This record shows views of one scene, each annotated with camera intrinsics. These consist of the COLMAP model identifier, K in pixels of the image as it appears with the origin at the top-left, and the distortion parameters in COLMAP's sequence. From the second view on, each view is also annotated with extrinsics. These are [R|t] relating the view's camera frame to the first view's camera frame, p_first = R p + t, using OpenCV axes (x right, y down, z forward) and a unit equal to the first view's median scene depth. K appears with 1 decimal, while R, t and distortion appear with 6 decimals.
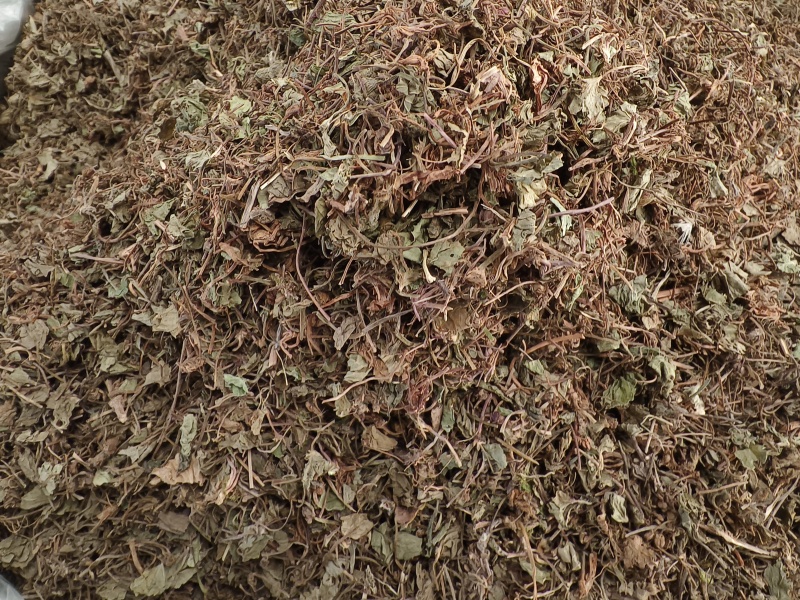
lens RADIAL K [[580.7, 0, 410.9], [0, 580.7, 258.3], [0, 0, 1]] dist [-0.011062, 0.031762]
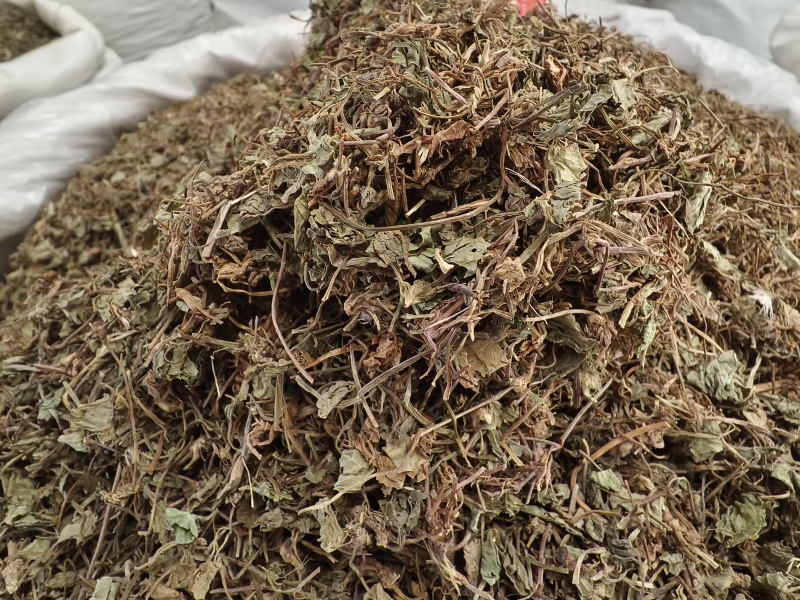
lens RADIAL K [[580.7, 0, 403.9], [0, 580.7, 248.2], [0, 0, 1]] dist [-0.011062, 0.031762]
pose [[0.998332, -0.050651, -0.027726, 0.001781], [0.034204, 0.905586, -0.422781, 0.237317], [0.046522, 0.421127, 0.905808, 0.252123]]
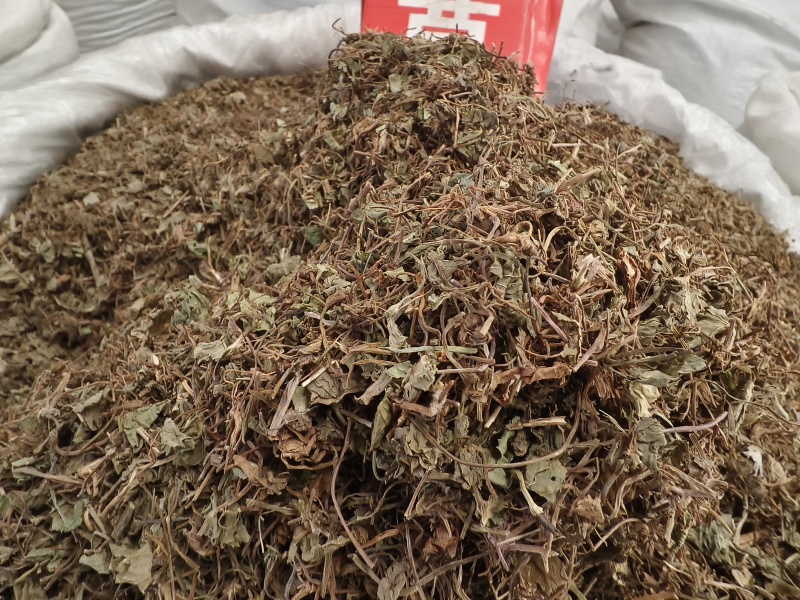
lens RADIAL K [[578.0, 0, 395.9], [0, 578.0, 303.5], [0, 0, 1]] dist [-0.014875, 0.030603]
pose [[0.996495, 0.046532, 0.069517, -0.158196], [-0.022780, 0.950553, -0.309725, 0.011690], [-0.080491, 0.307056, 0.948282, 0.173195]]
